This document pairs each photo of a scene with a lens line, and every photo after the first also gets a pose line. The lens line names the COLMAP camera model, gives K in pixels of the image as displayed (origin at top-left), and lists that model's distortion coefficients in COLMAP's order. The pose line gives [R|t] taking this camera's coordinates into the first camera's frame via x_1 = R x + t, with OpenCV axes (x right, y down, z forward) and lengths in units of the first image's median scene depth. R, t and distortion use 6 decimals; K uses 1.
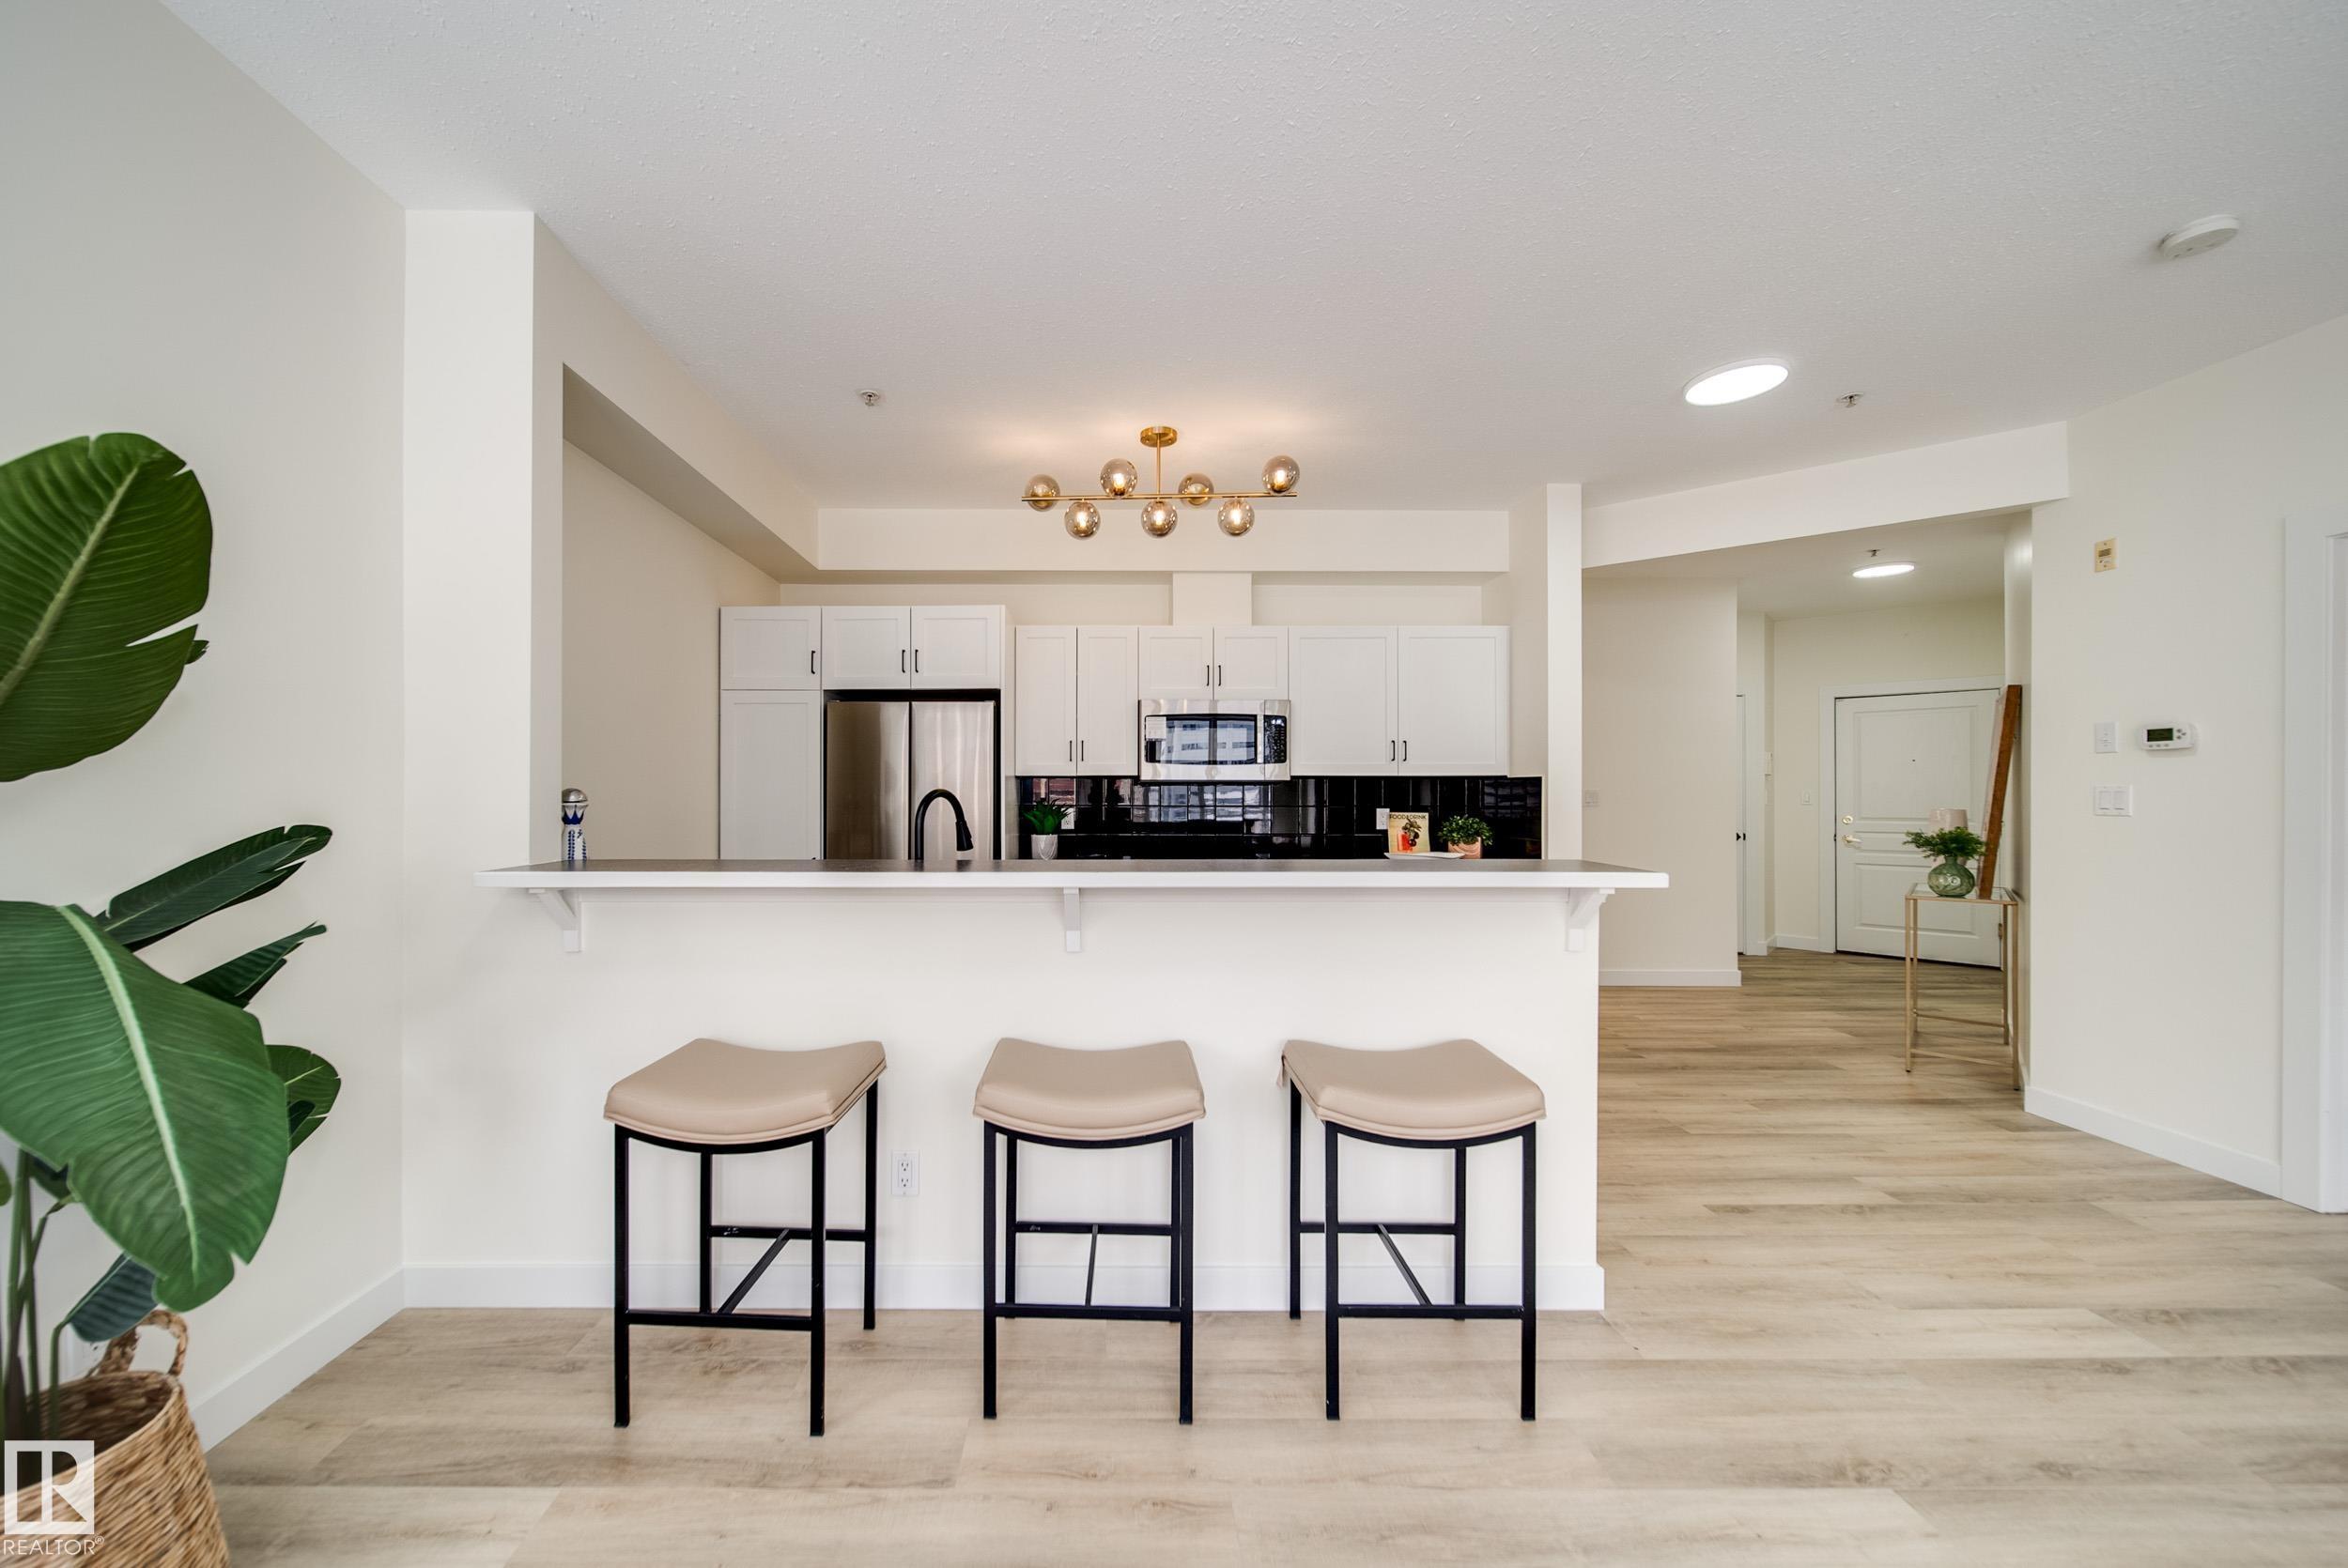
lens RADIAL K [[856.2, 0, 1103.9], [0, 856.2, 796.8], [0, 0, 1]] dist [-0.002736, -0.000062]
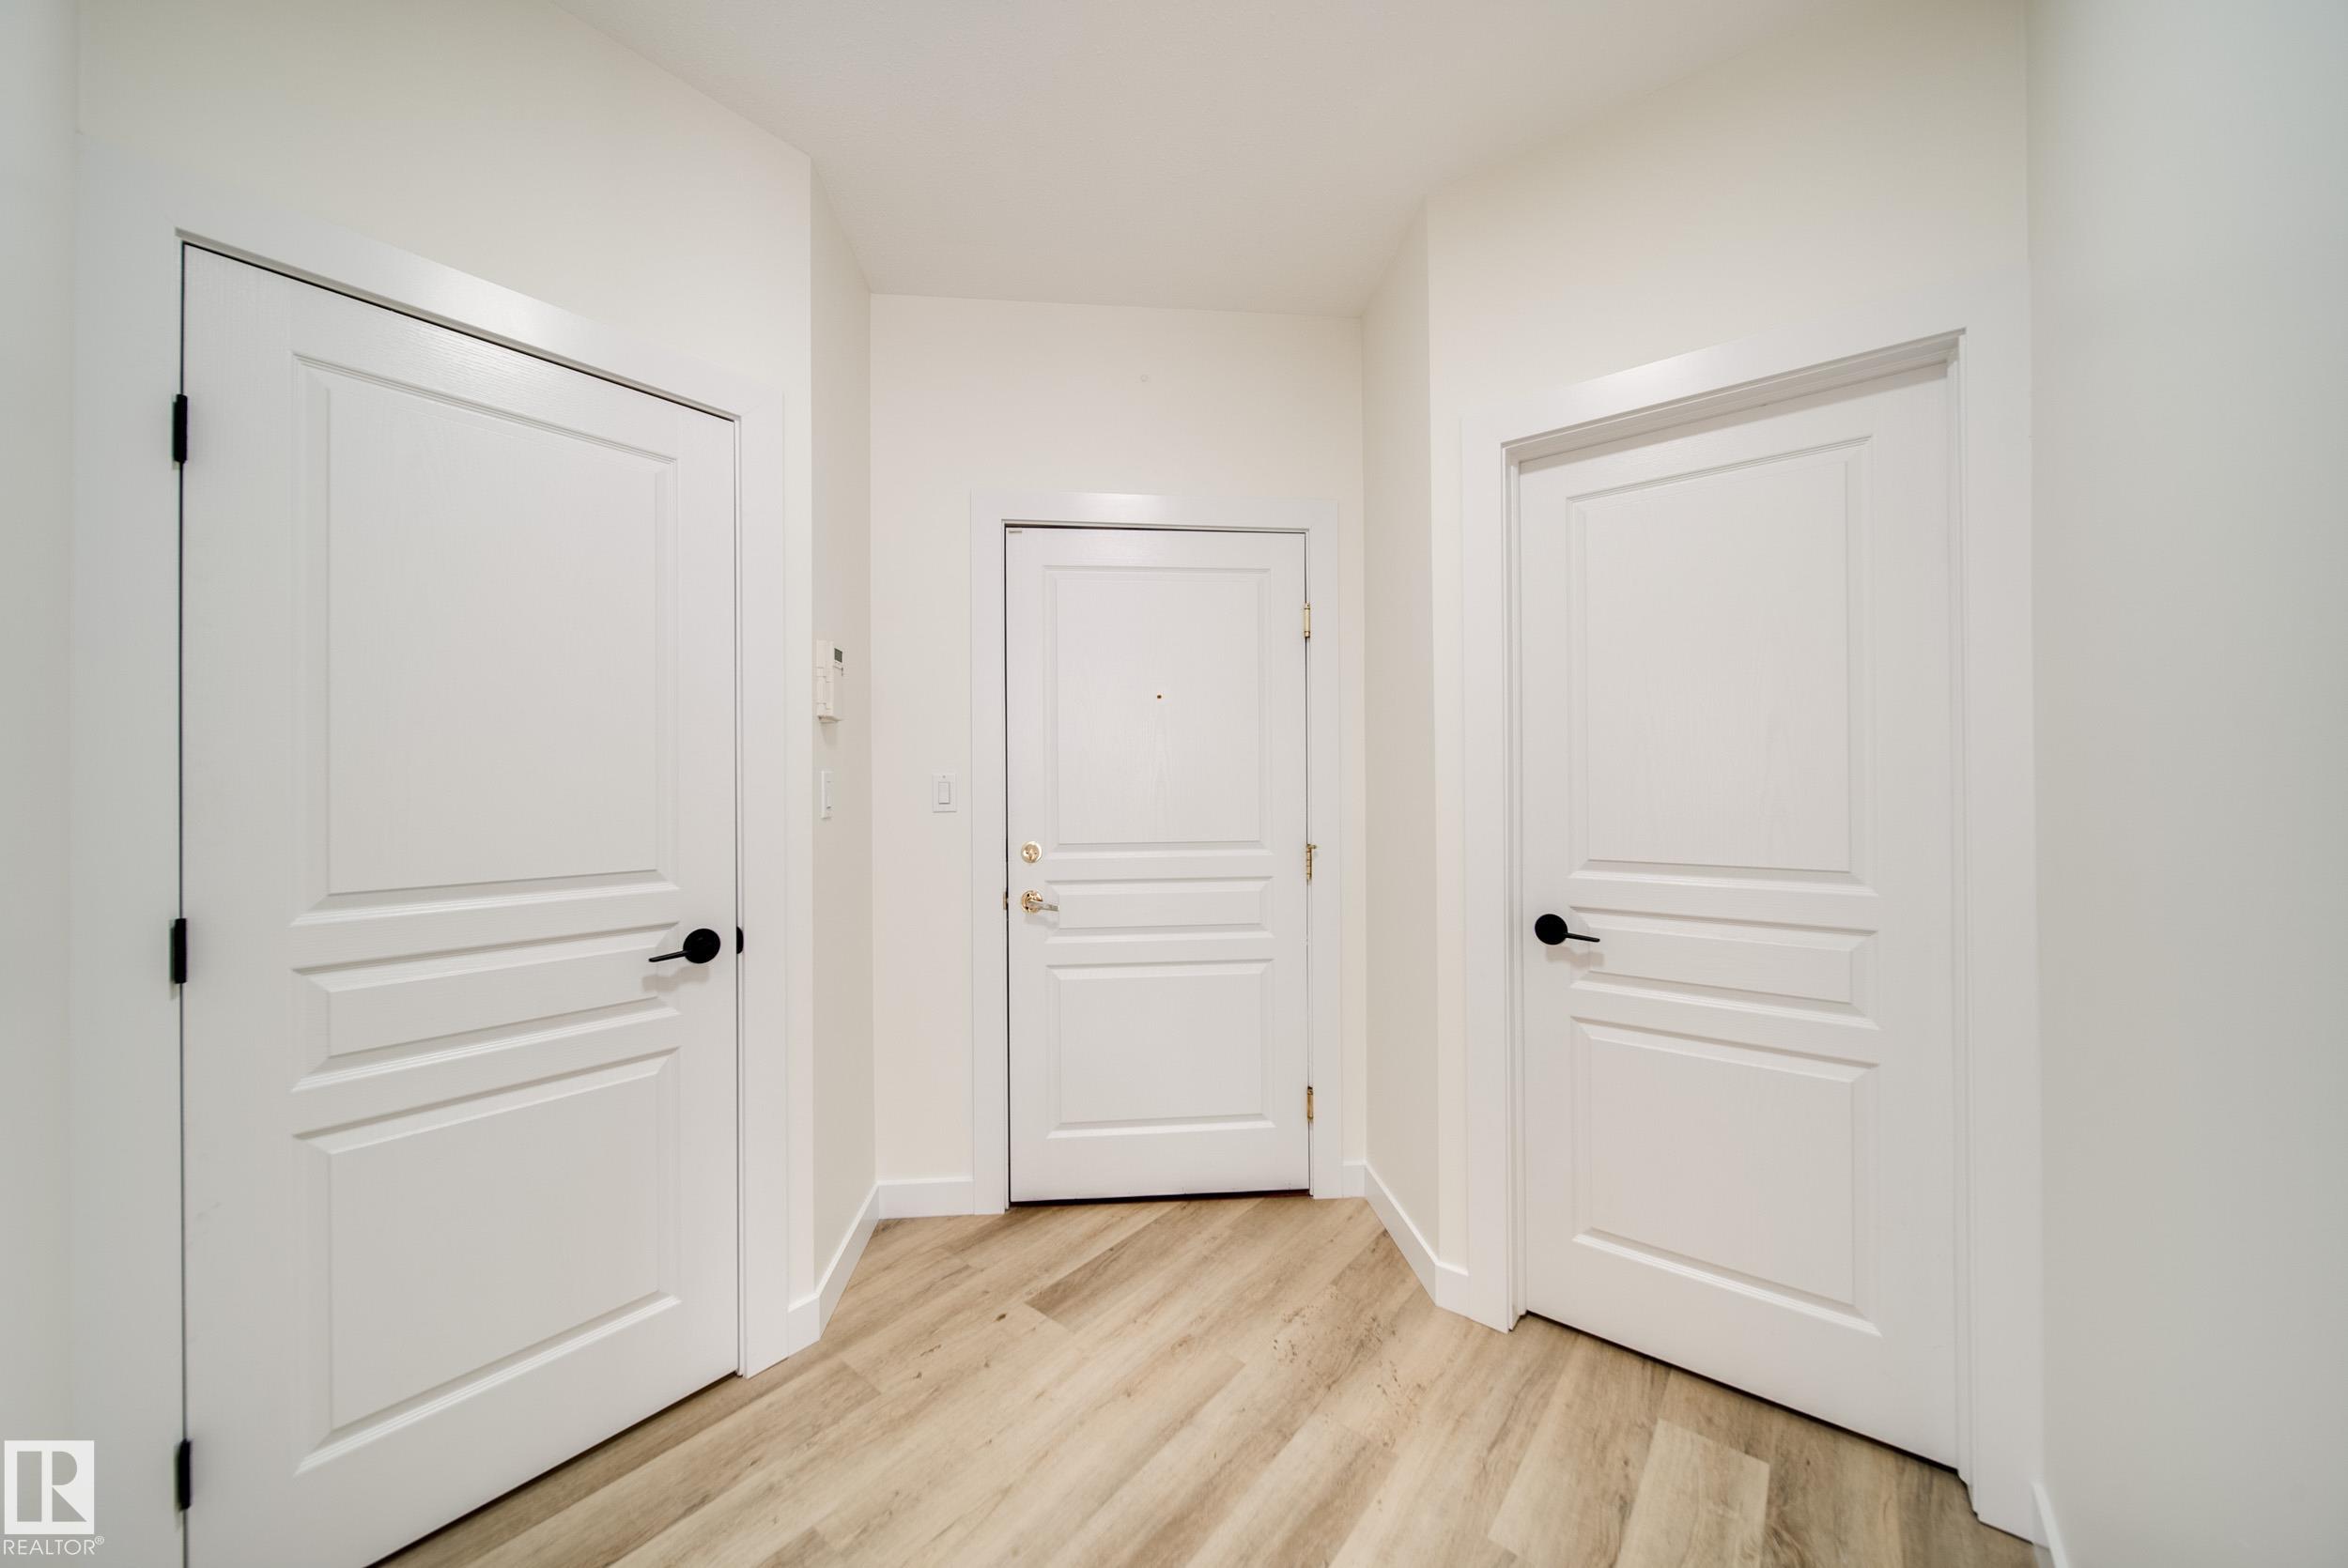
lens RADIAL K [[827.8, 0, 1174.0], [0, 827.8, 784.0], [0, 0, 1]] dist [0.000572, -0.000127]
pose [[0.633218, -0.003390, 0.773966, 1.022069], [0.005433, 0.999985, -0.000065, -0.003406], [-0.773954, 0.004246, 0.633227, 1.173780]]
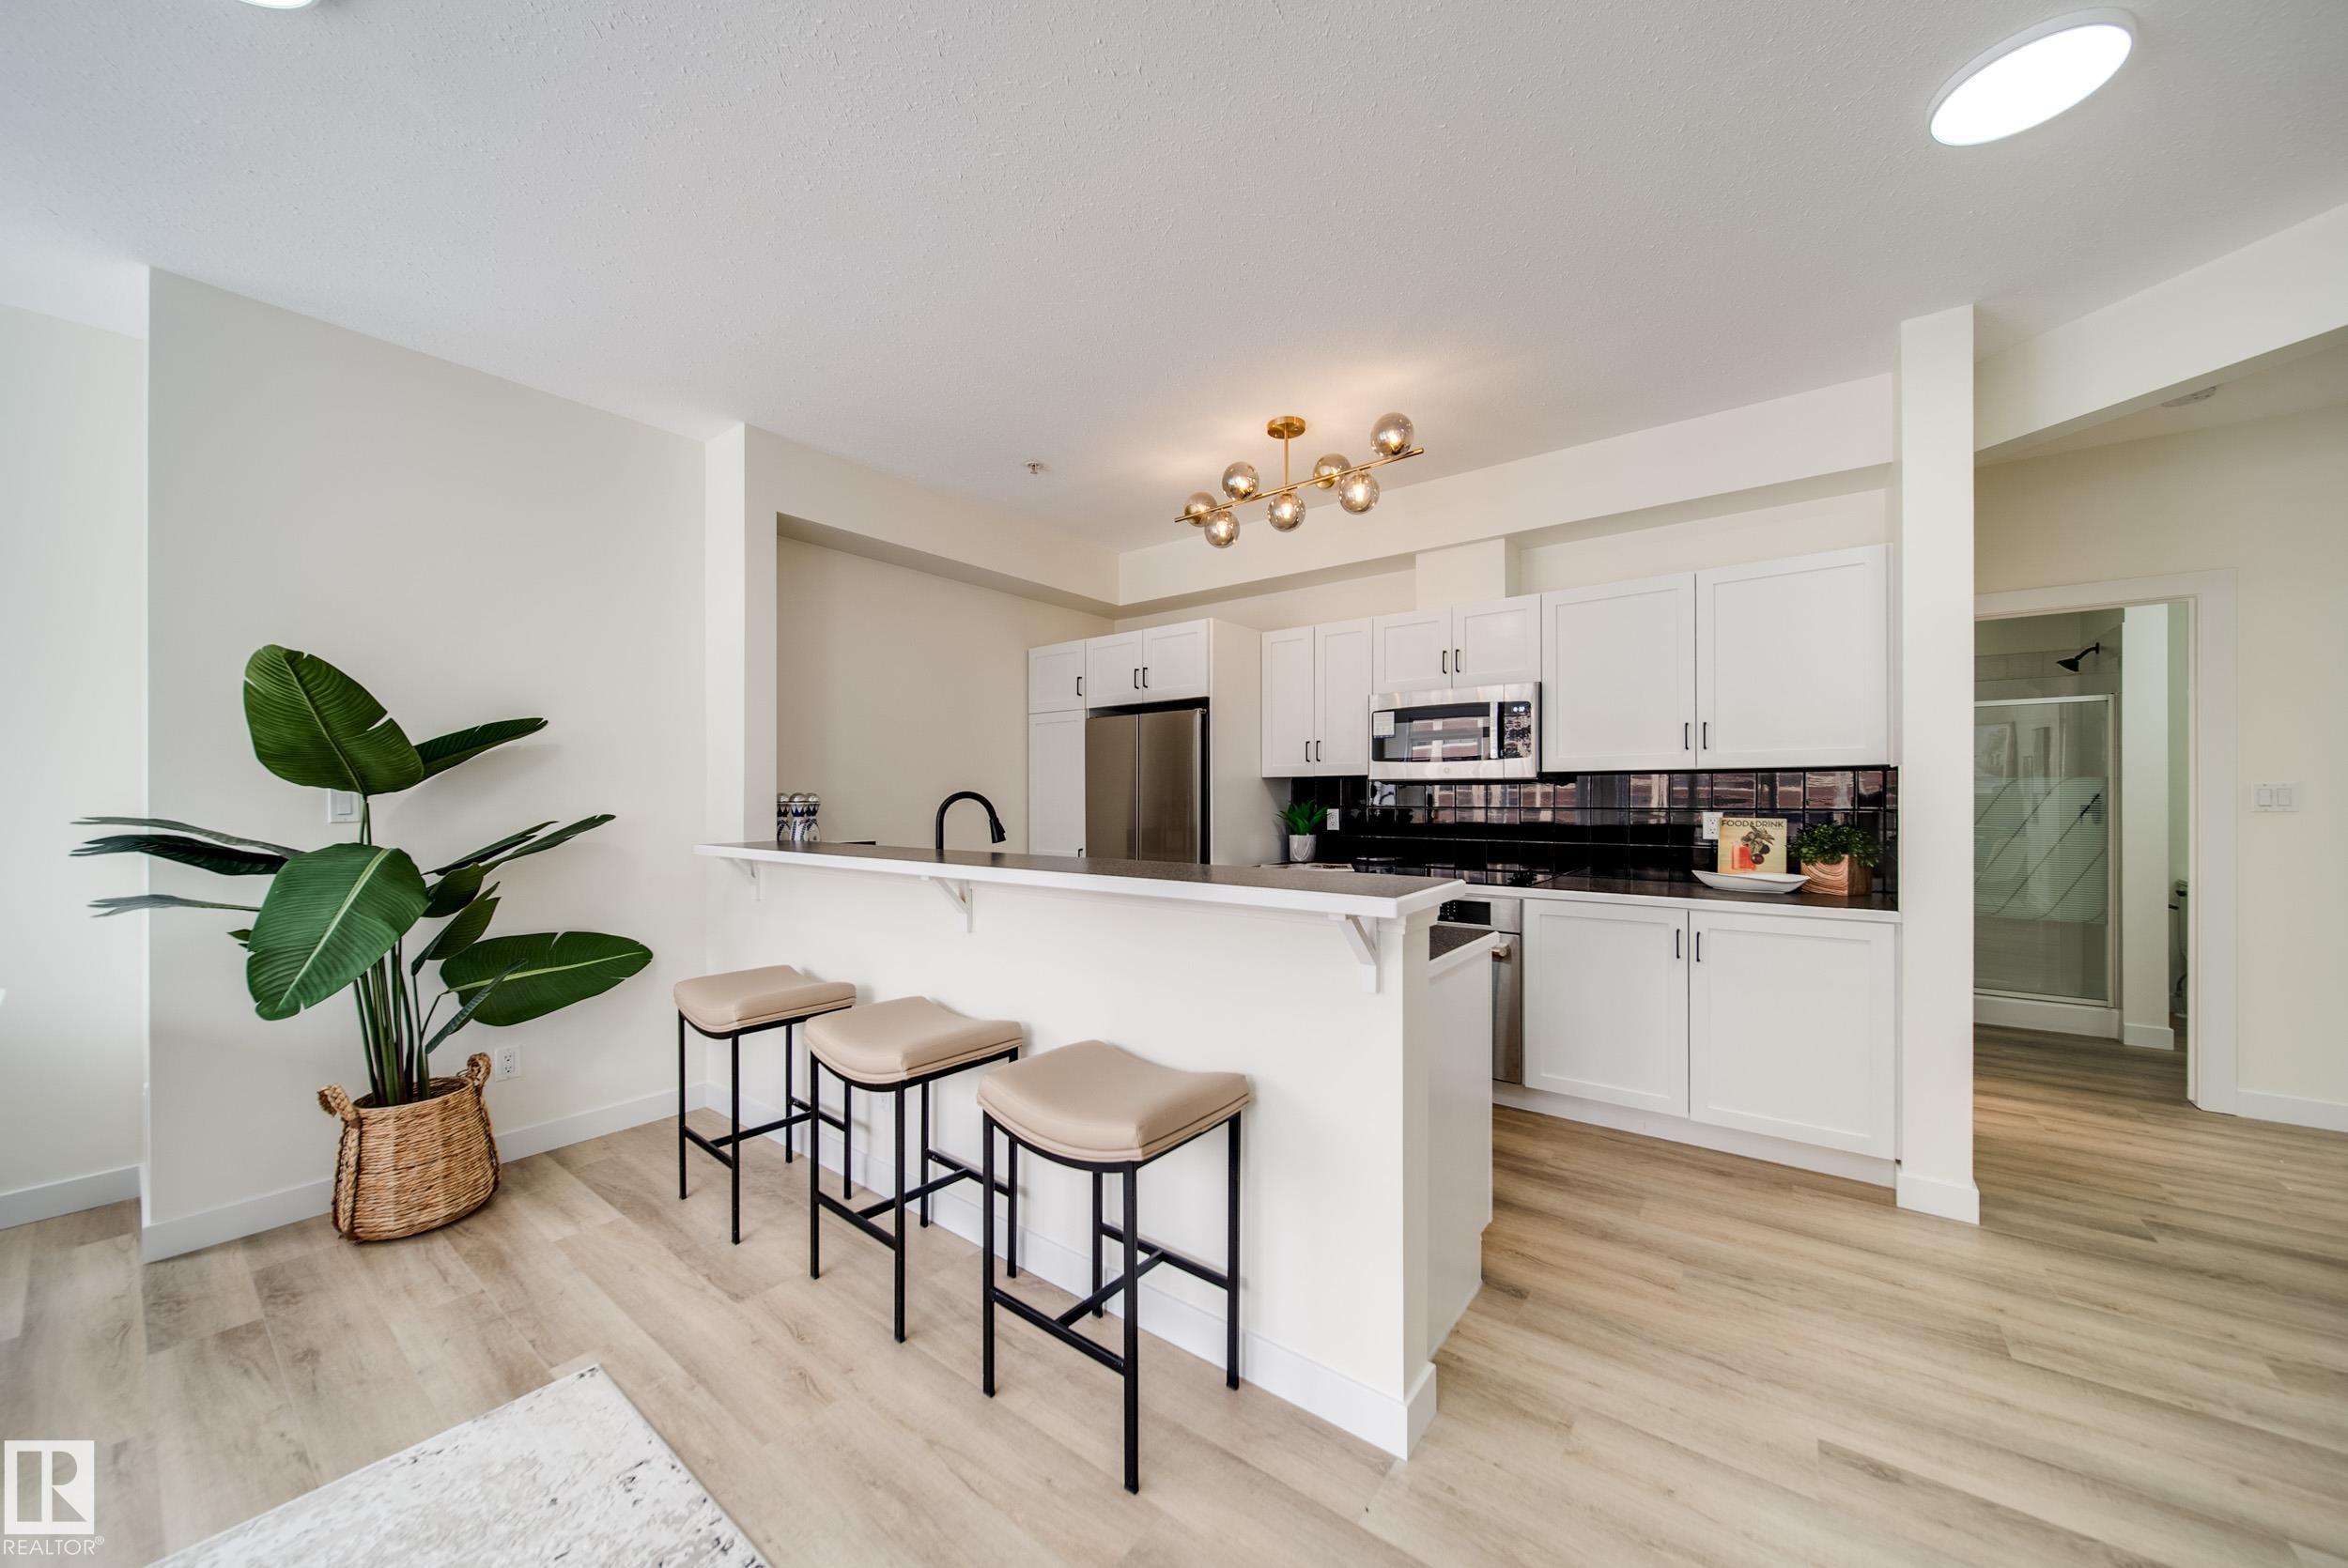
lens RADIAL K [[833.9, 0, 1174.6], [0, 833.9, 801.1], [0, 0, 1]] dist [-0.001448, -0.000285]
pose [[0.792672, 0.000801, -0.609648, 0.439043], [0.002423, 0.999987, 0.004466, -0.000798], [0.609644, -0.005017, 0.792660, 0.137754]]
